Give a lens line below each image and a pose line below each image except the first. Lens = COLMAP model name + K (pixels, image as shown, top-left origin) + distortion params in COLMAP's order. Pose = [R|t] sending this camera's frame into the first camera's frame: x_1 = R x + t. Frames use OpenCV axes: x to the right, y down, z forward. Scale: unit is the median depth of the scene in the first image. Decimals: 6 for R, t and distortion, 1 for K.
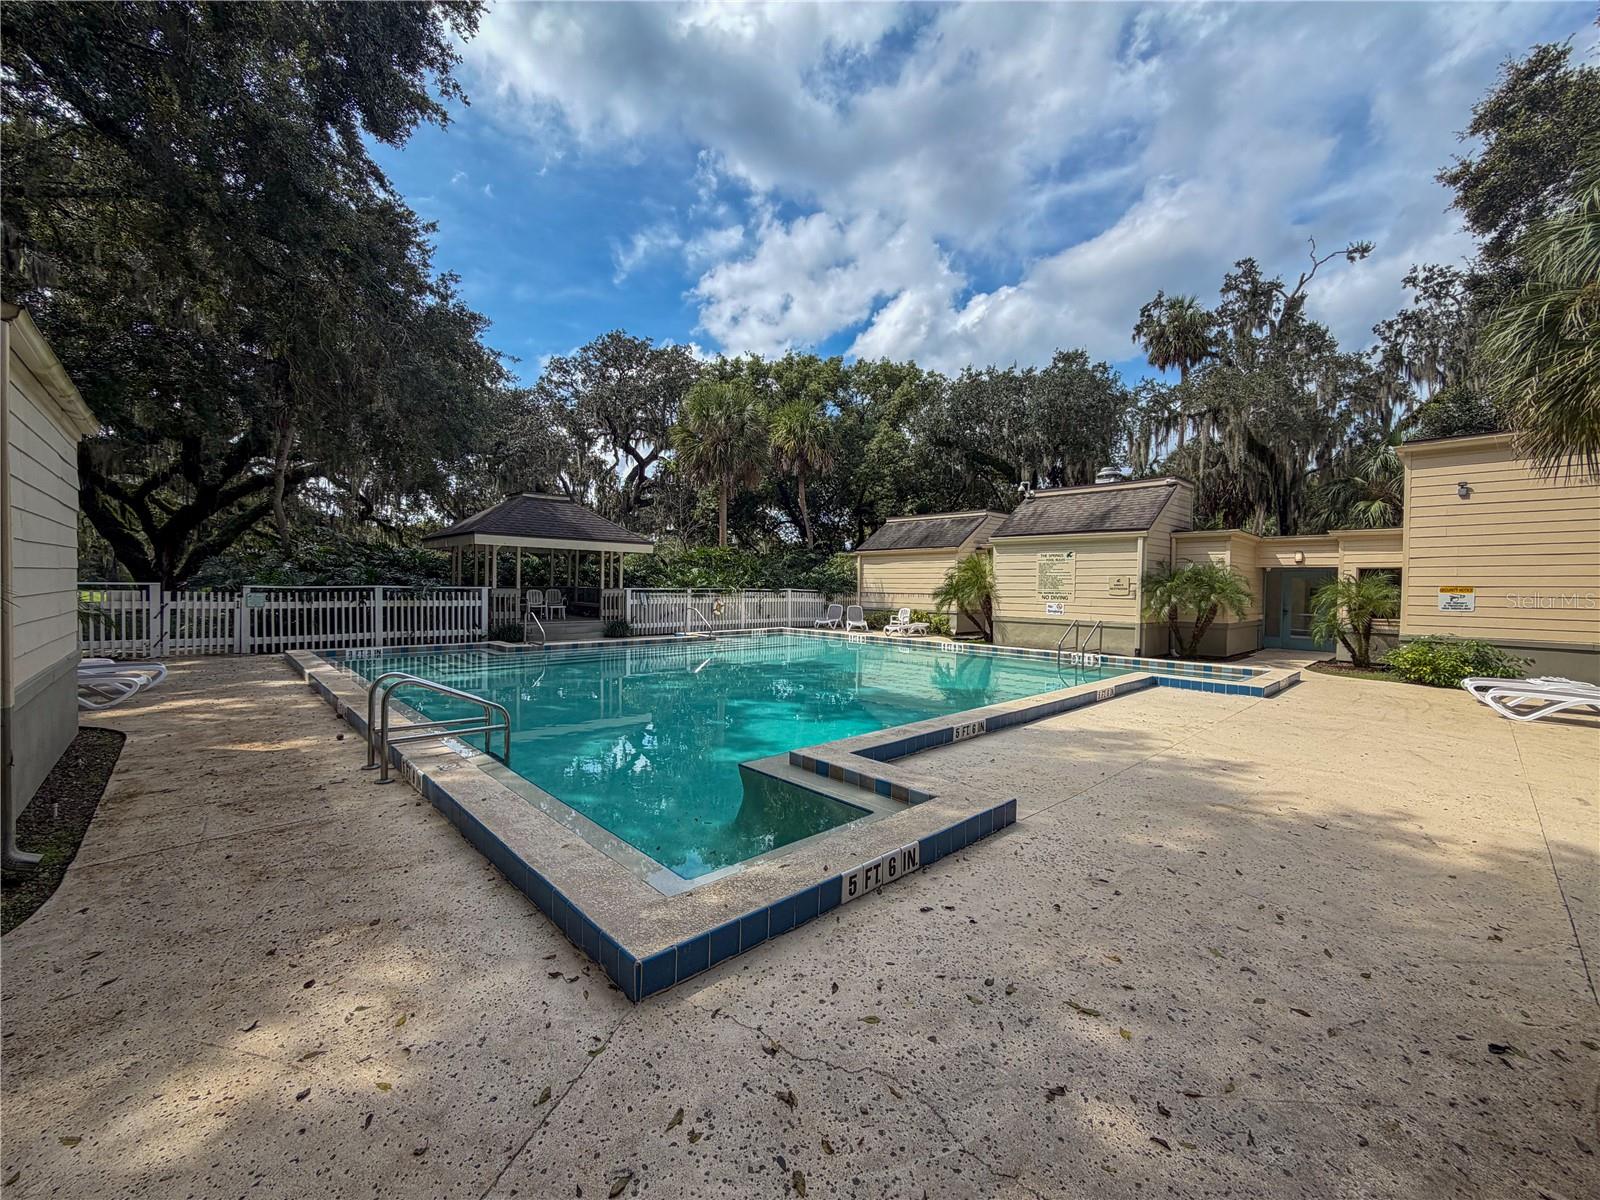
lens RADIAL K [[639.3, 0, 800.0], [0, 639.3, 600.0], [0, 0, 1]] dist [0.000488, -0.000422]
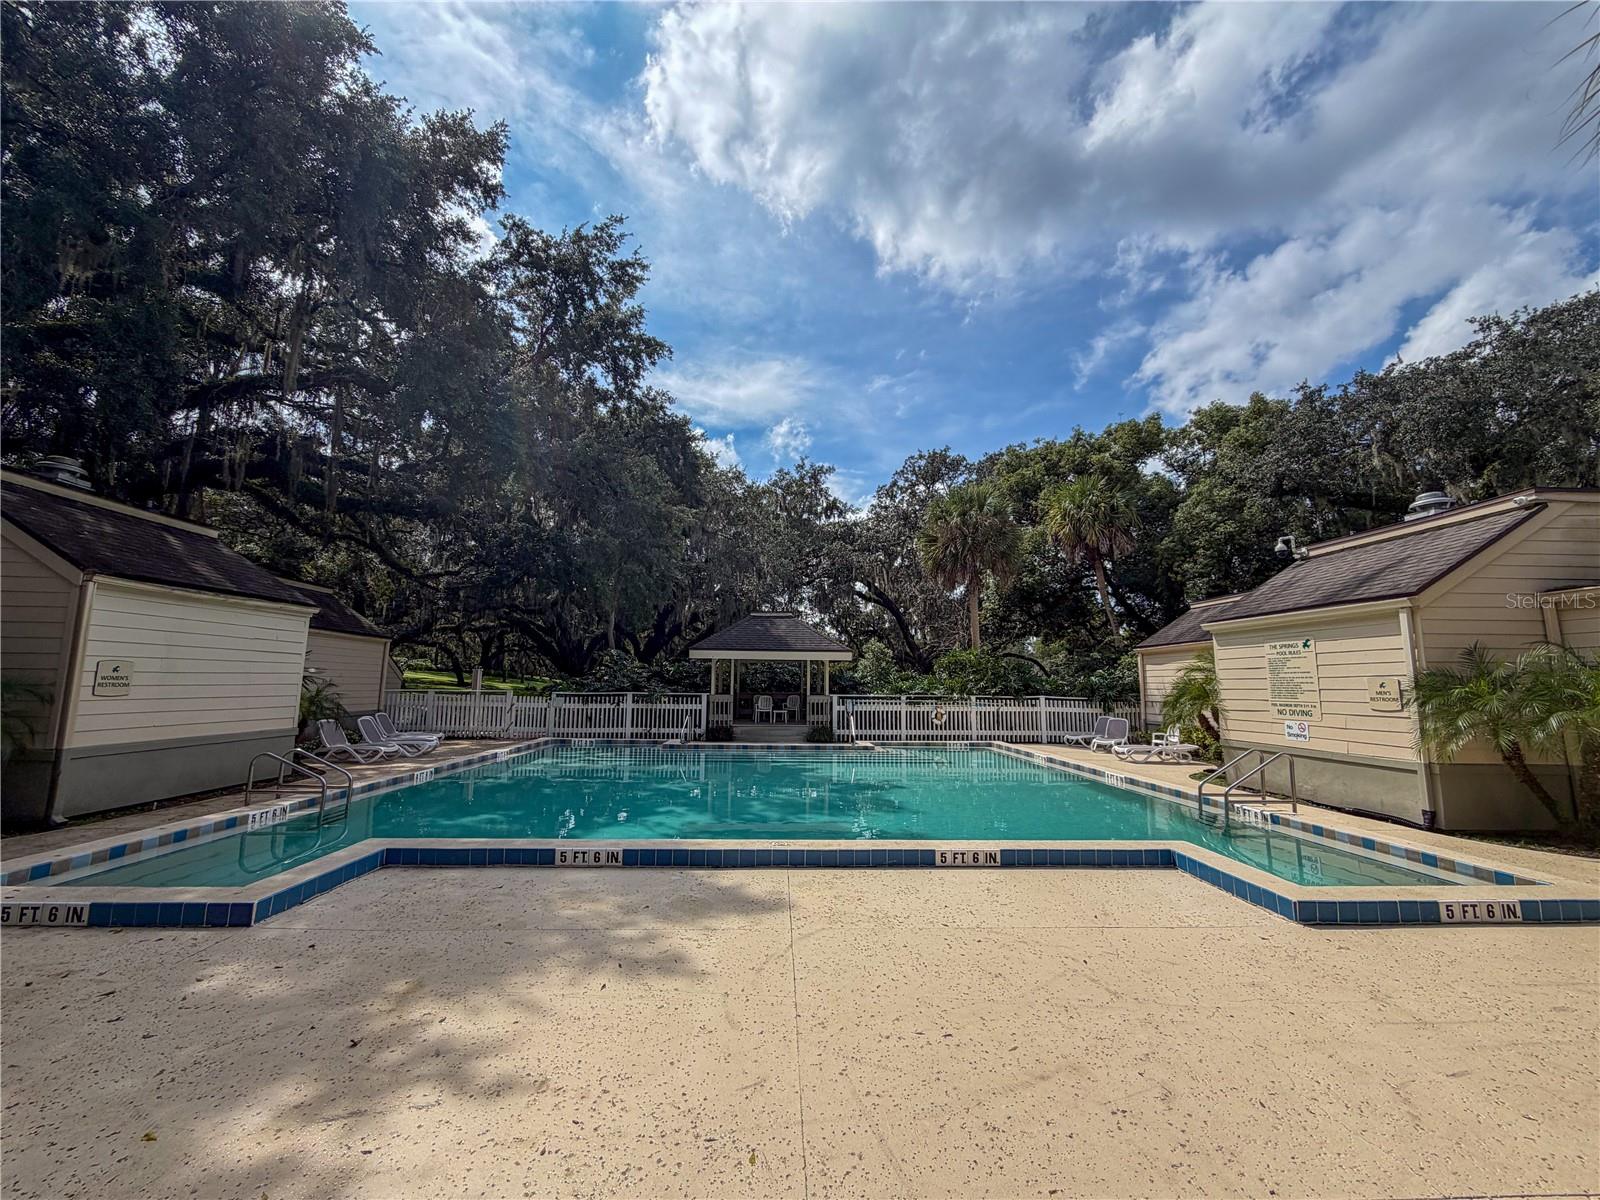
lens RADIAL K [[639.3, 0, 800.0], [0, 639.3, 600.0], [0, 0, 1]] dist [0.000488, -0.000422]
pose [[0.753559, -0.092401, -0.650854, 0.392967], [-0.015389, 0.987321, -0.157986, -0.005571], [0.657200, 0.129068, 0.742583, 0.170545]]
